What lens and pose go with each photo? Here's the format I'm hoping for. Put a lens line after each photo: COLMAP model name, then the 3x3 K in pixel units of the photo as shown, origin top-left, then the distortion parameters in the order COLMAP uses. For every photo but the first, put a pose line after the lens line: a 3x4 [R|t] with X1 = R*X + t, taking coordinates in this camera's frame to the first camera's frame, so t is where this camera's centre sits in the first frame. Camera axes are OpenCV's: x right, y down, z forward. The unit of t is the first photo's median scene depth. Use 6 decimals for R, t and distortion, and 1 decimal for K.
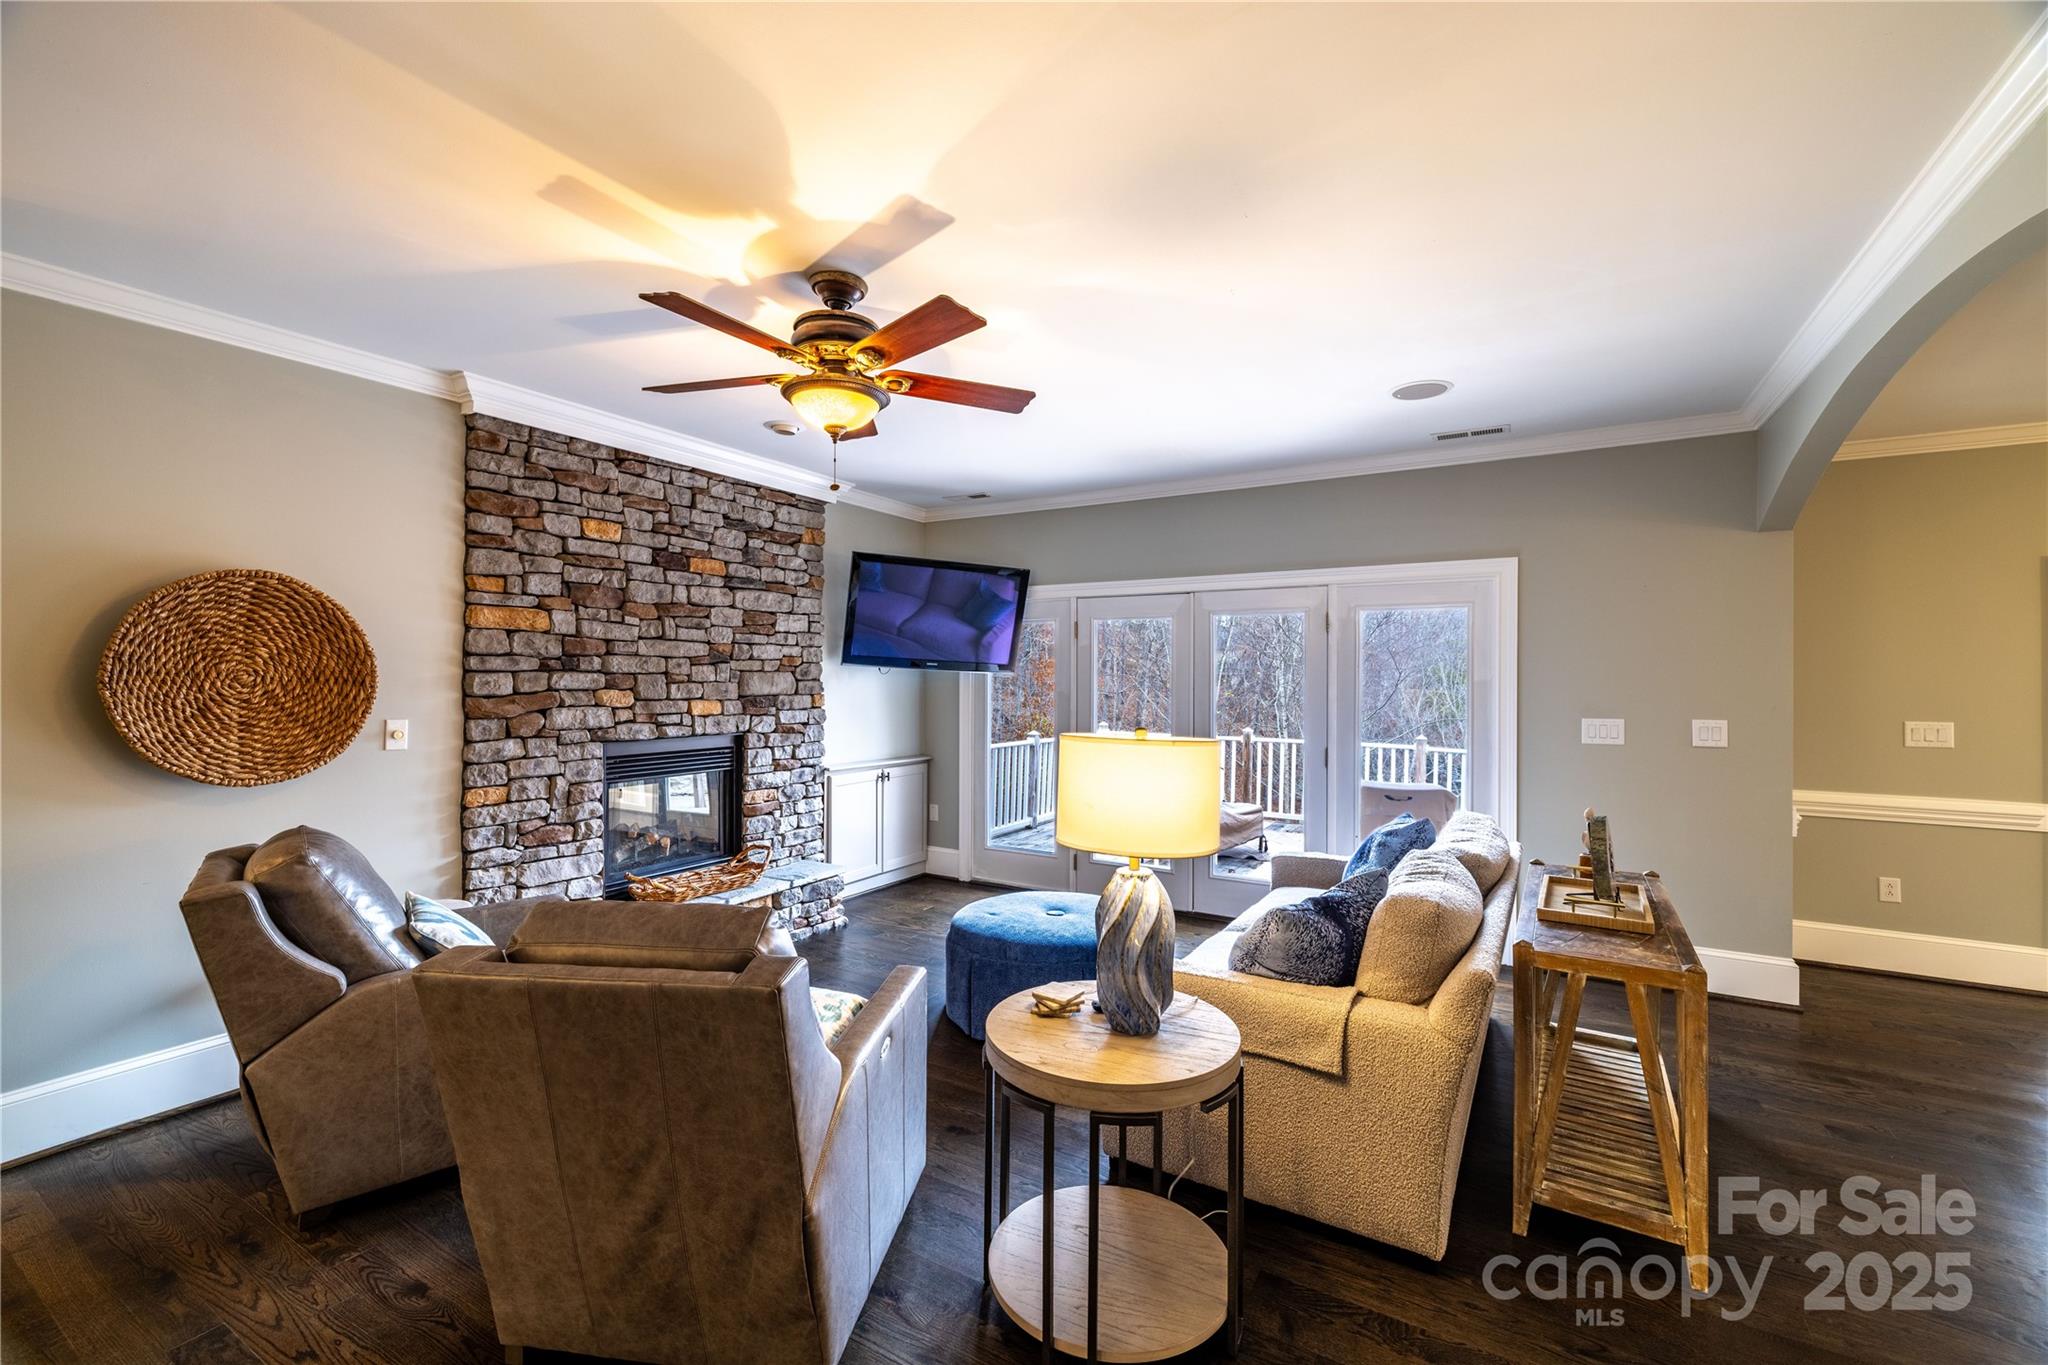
lens RADIAL K [[856.4, 0, 1008.1], [0, 856.4, 680.3], [0, 0, 1]] dist [-0.001633, -0.000106]
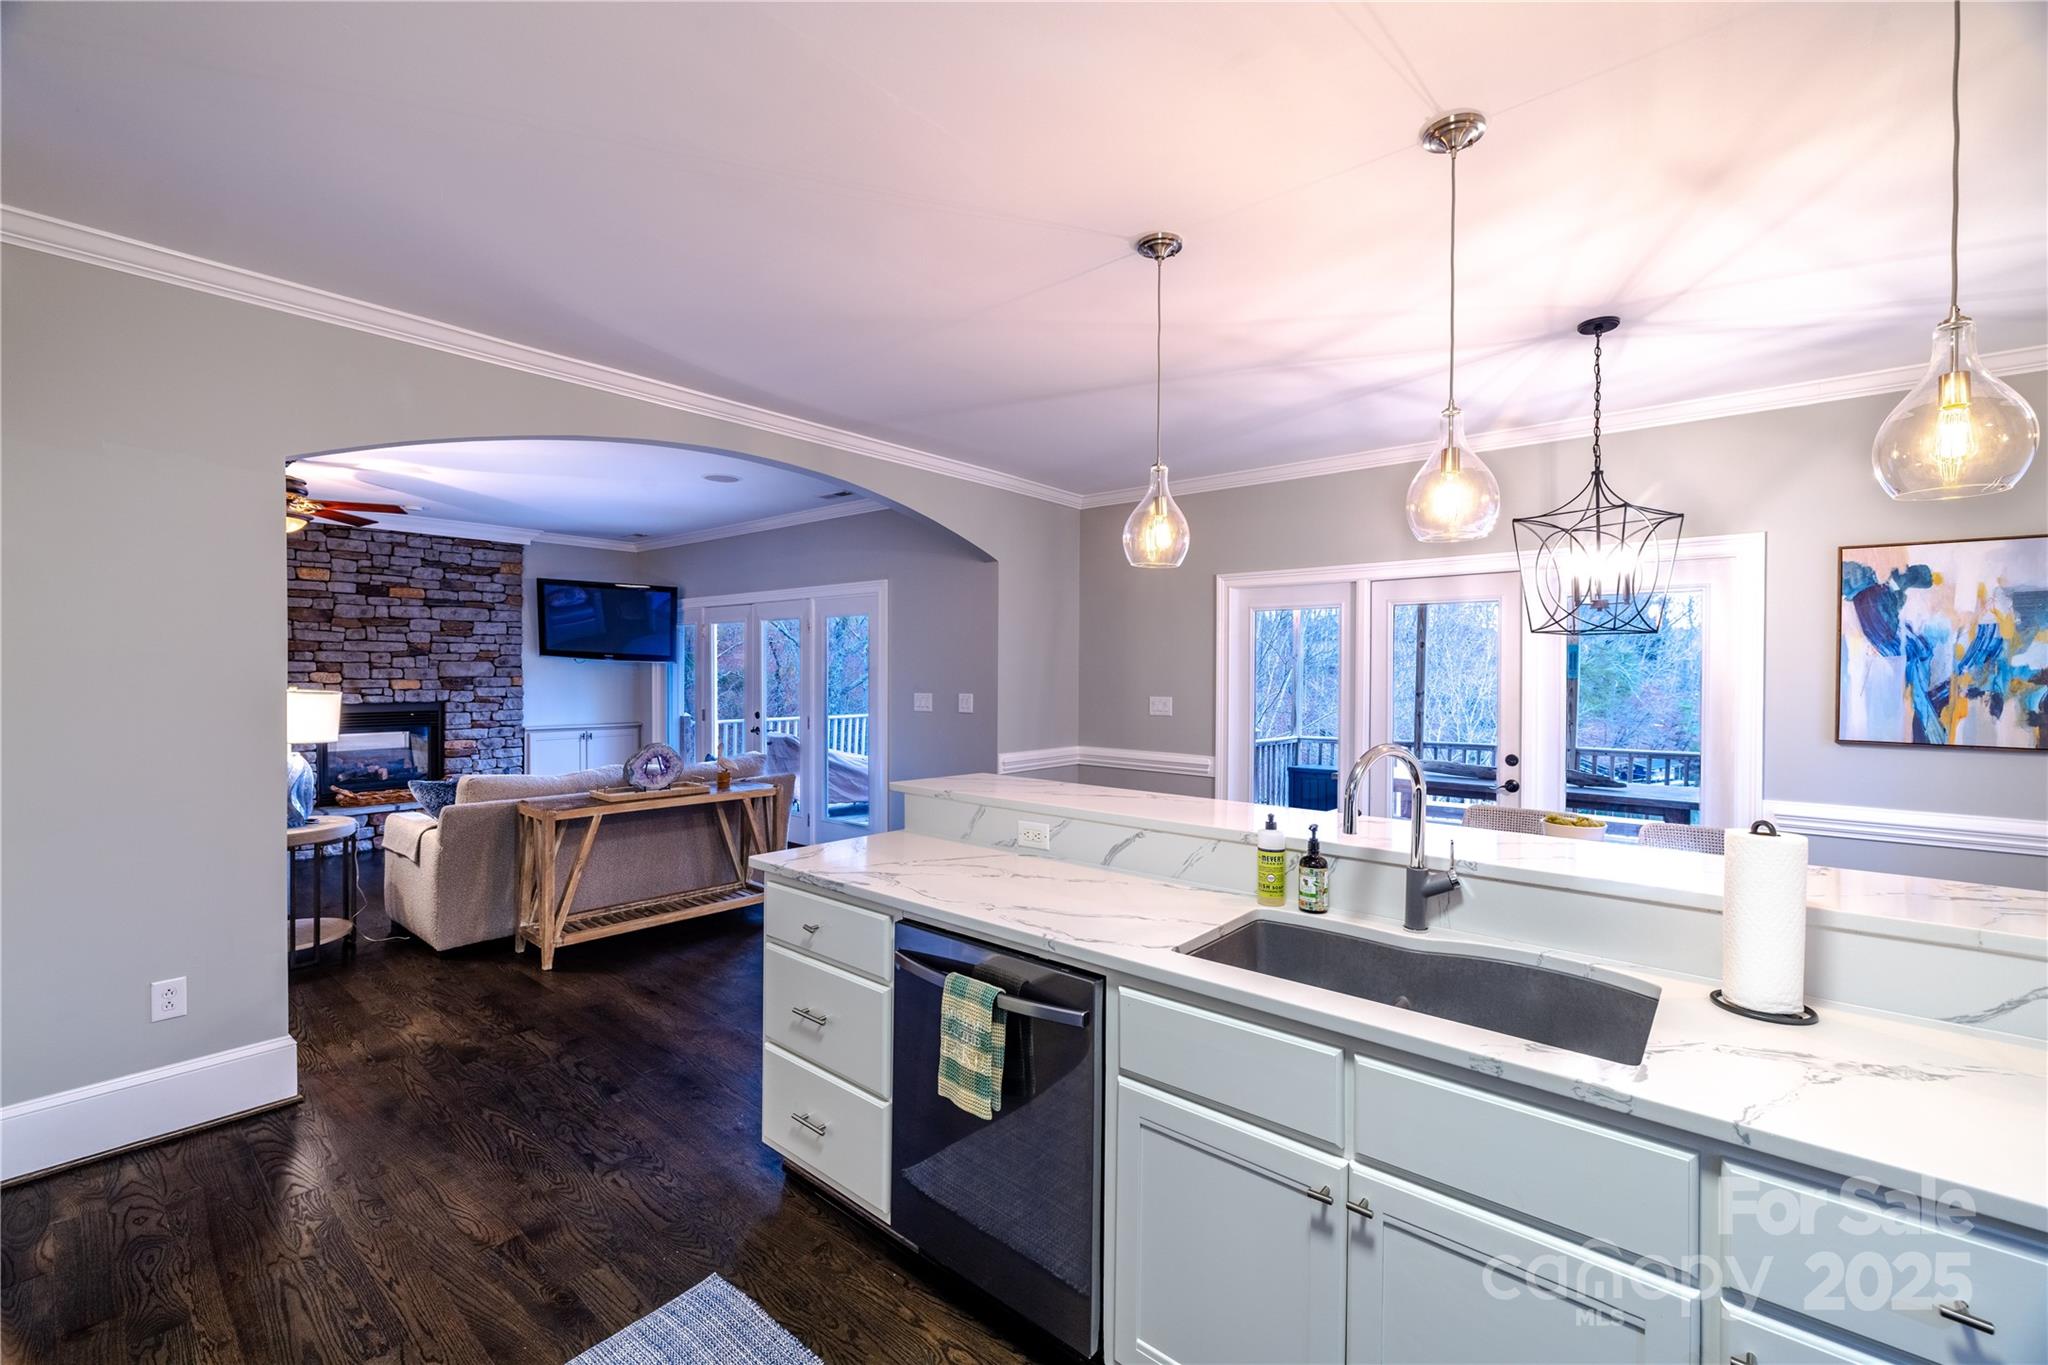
lens RADIAL K [[856.4, 0, 997.2], [0, 856.4, 670.4], [0, 0, 1]] dist [-0.001633, -0.000106]
pose [[0.986819, 0.000123, -0.161827, 0.911621], [-0.000477, 0.999998, -0.002152, 0.009199], [0.161826, 0.002201, 0.986817, -0.334559]]
